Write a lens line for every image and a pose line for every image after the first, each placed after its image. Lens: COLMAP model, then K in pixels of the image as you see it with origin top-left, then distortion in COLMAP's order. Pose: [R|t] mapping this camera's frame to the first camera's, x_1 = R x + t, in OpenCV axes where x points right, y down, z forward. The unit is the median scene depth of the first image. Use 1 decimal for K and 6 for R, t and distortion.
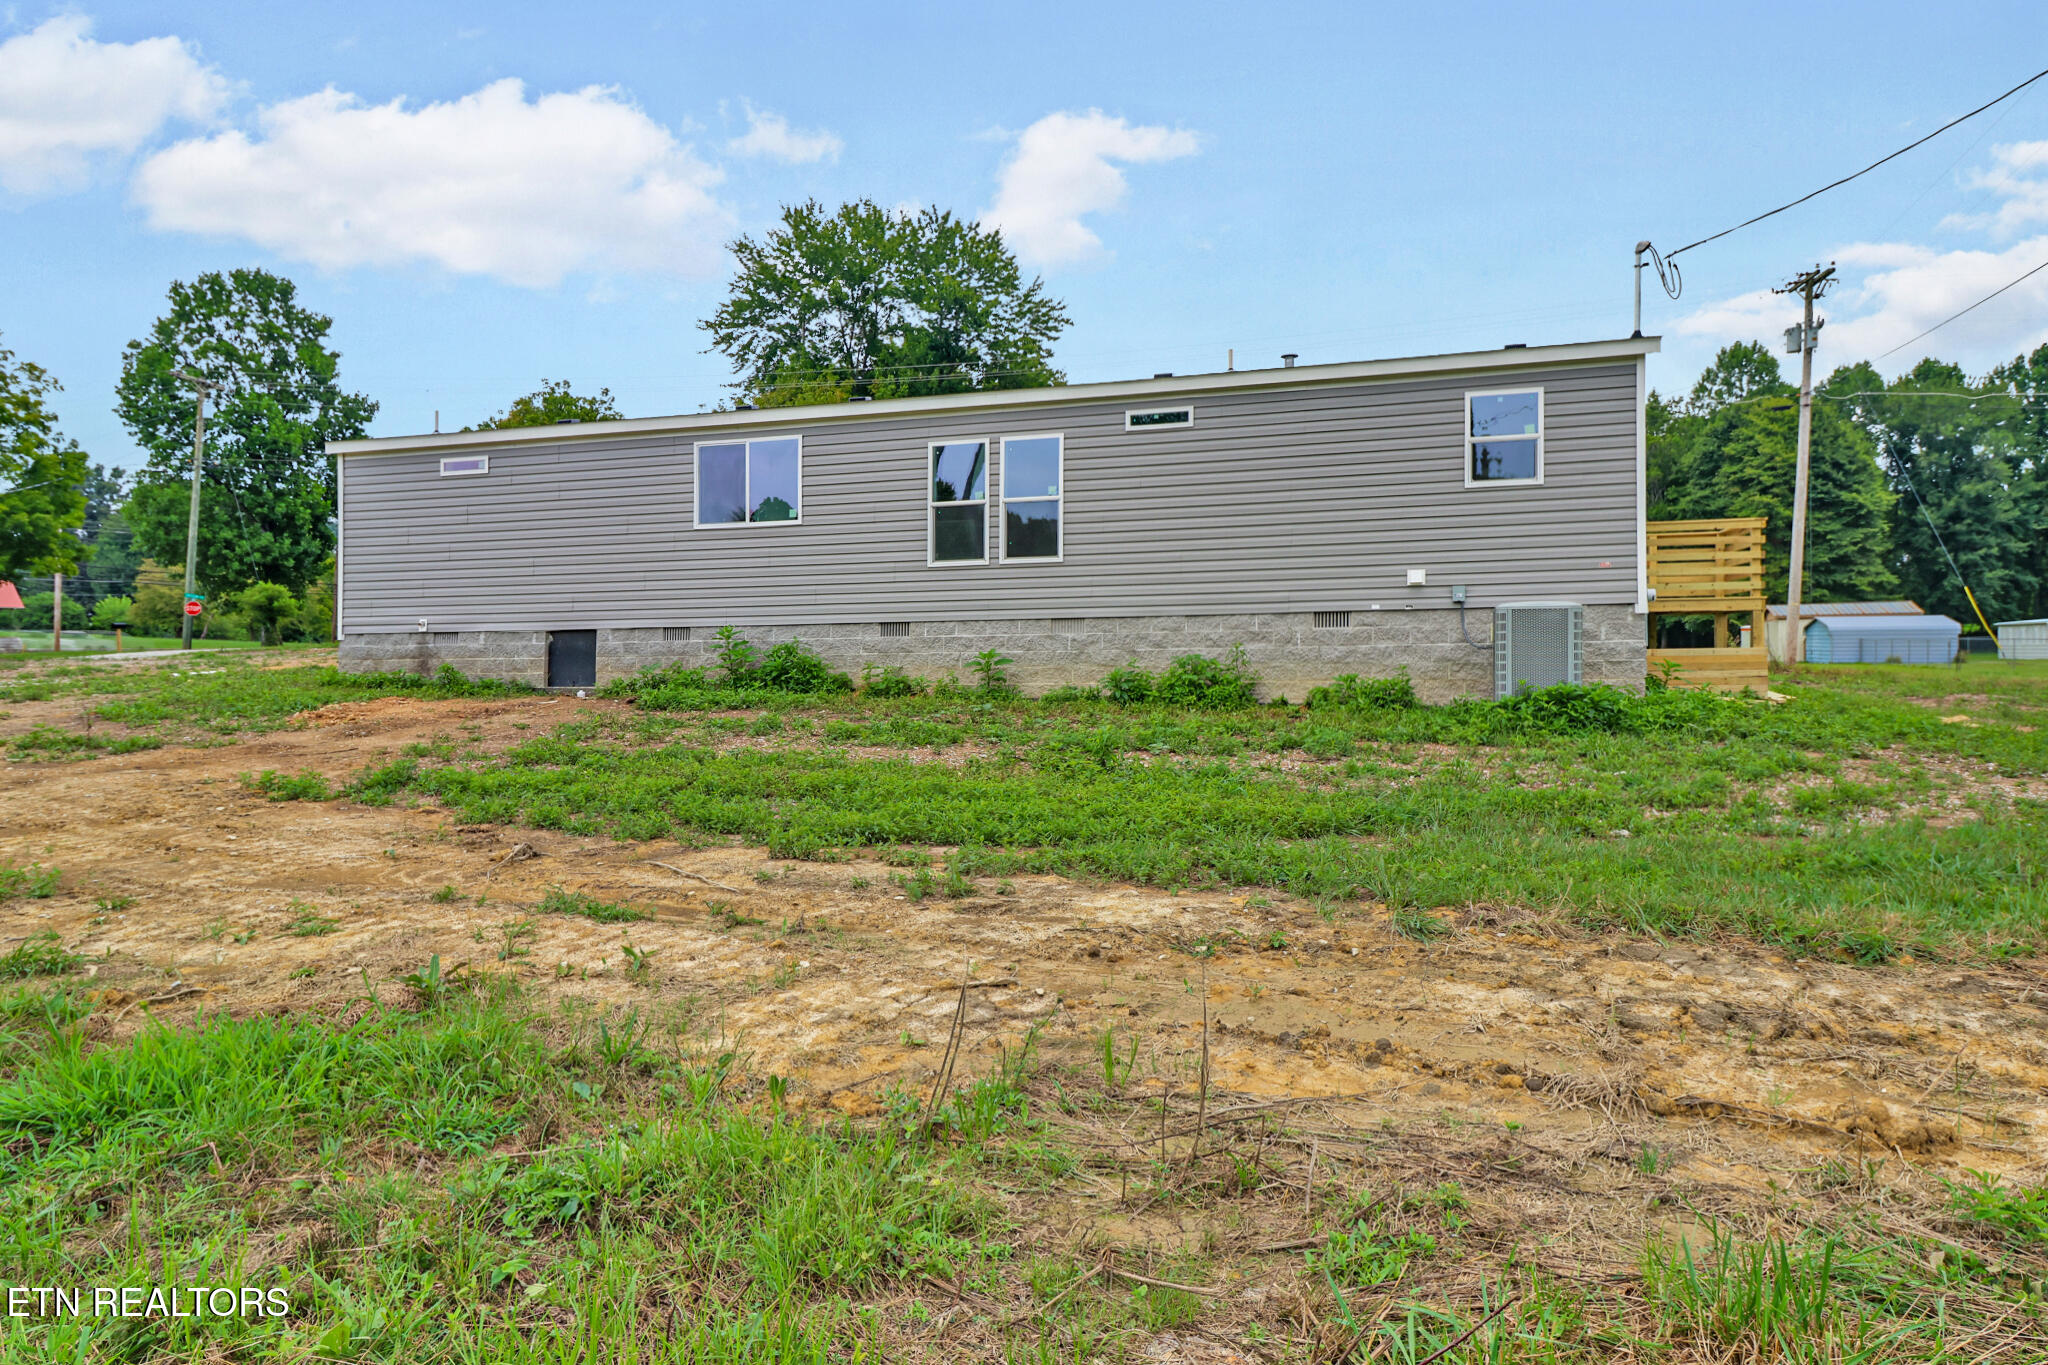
lens RADIAL K [[1134.4, 0, 1024.8], [0, 1134.4, 672.9], [0, 0, 1]] dist [0.002924, 0.000268]
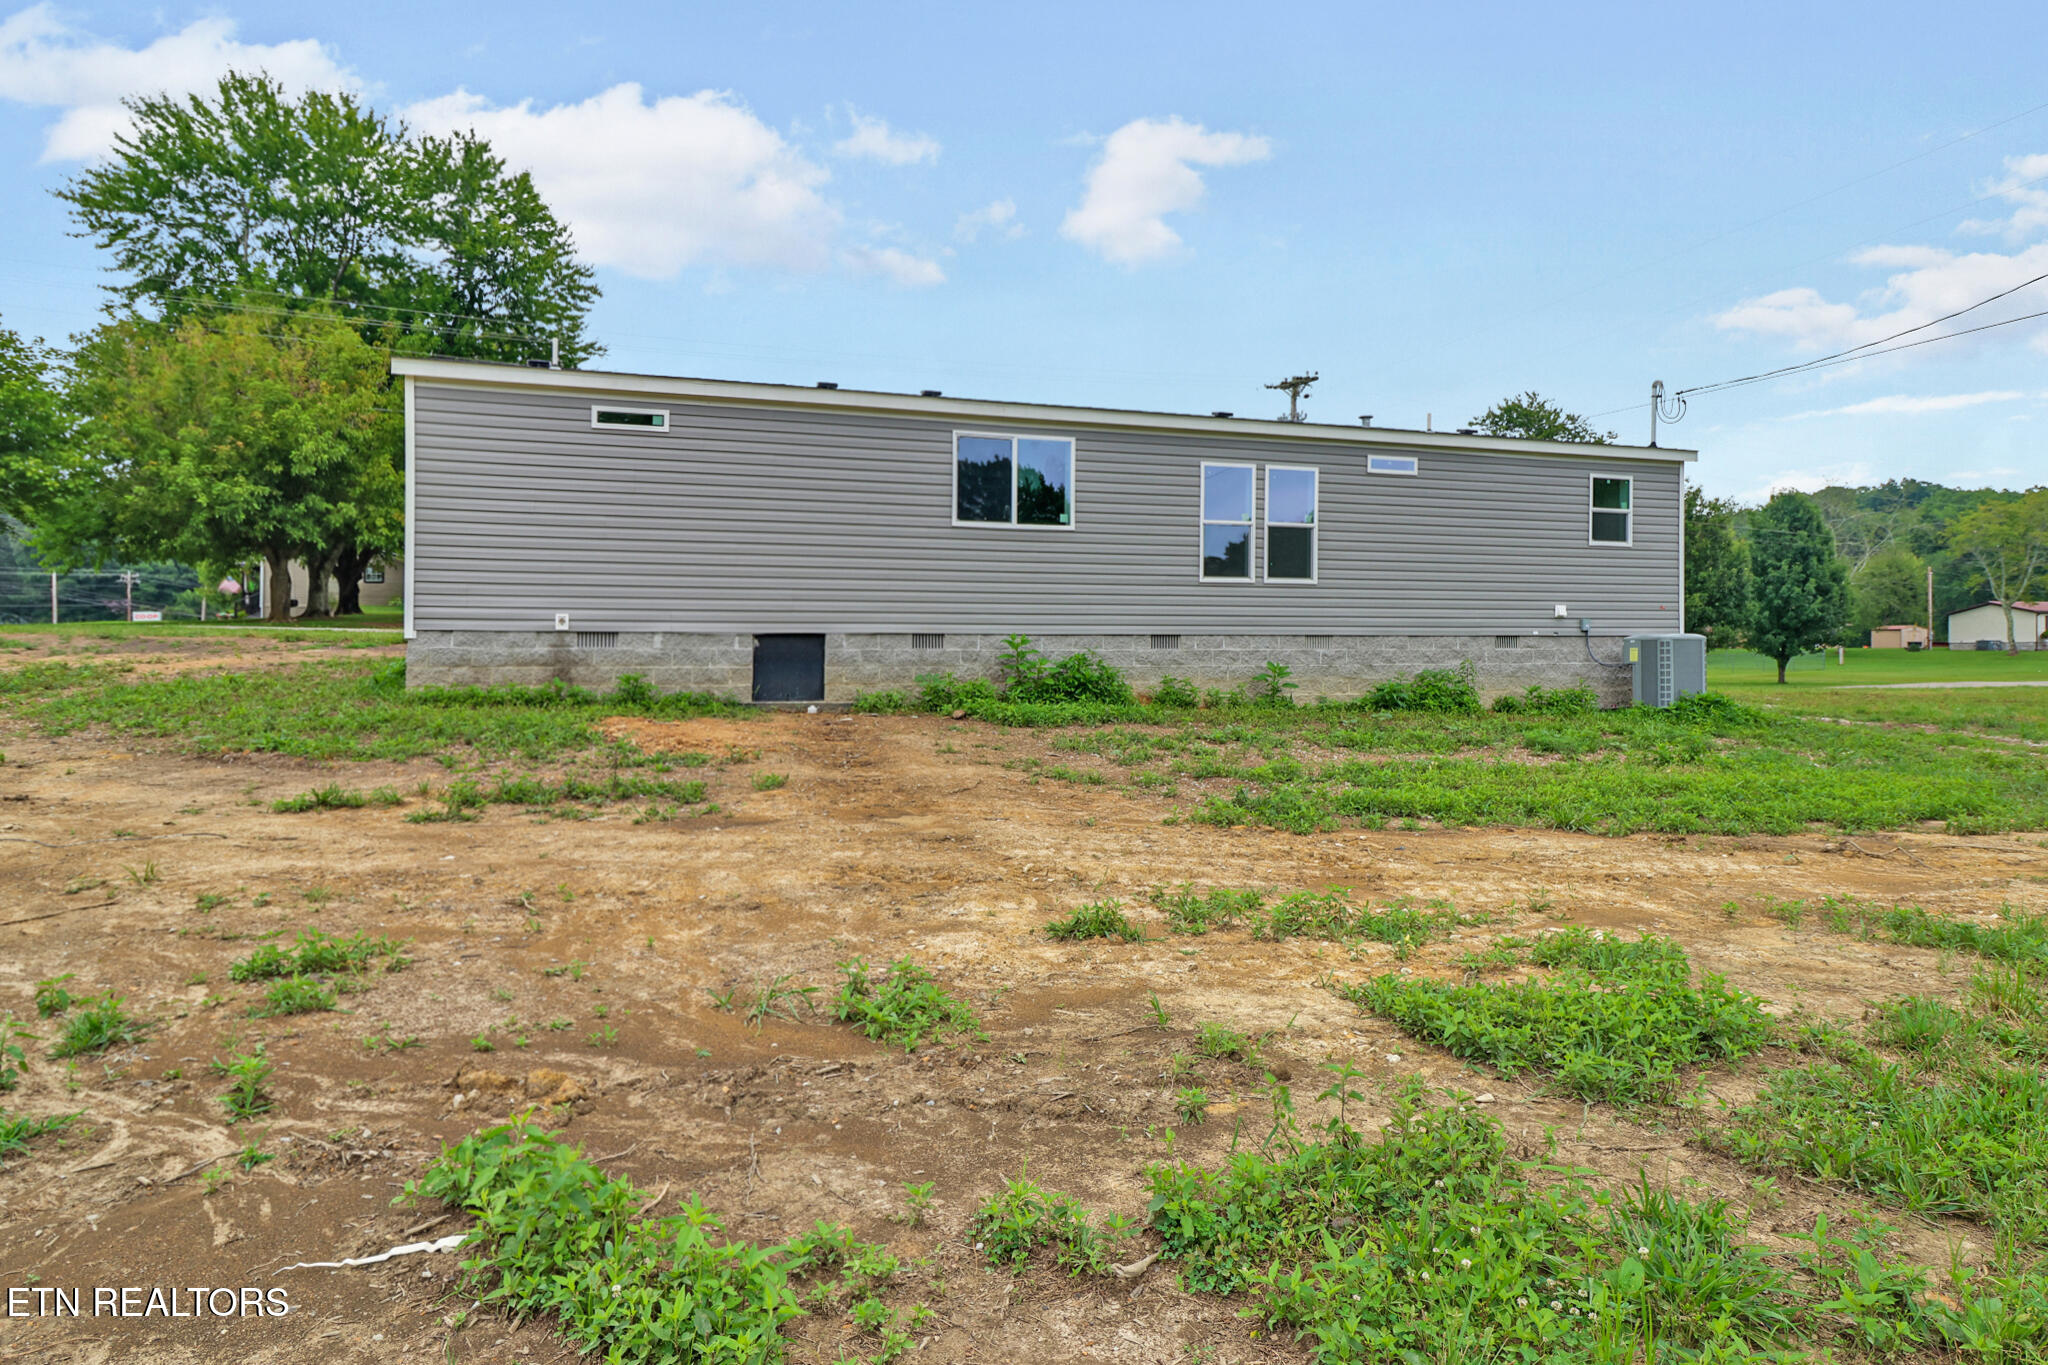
lens RADIAL K [[1273.4, 0, 1026.1], [0, 1273.4, 685.8], [0, 0, 1]] dist [0.006282, 0.001499]
pose [[0.812859, 0.006297, 0.582427, -0.841762], [0.009321, 0.999673, -0.023816, 0.025451], [-0.582386, 0.024788, 0.812534, 0.149461]]
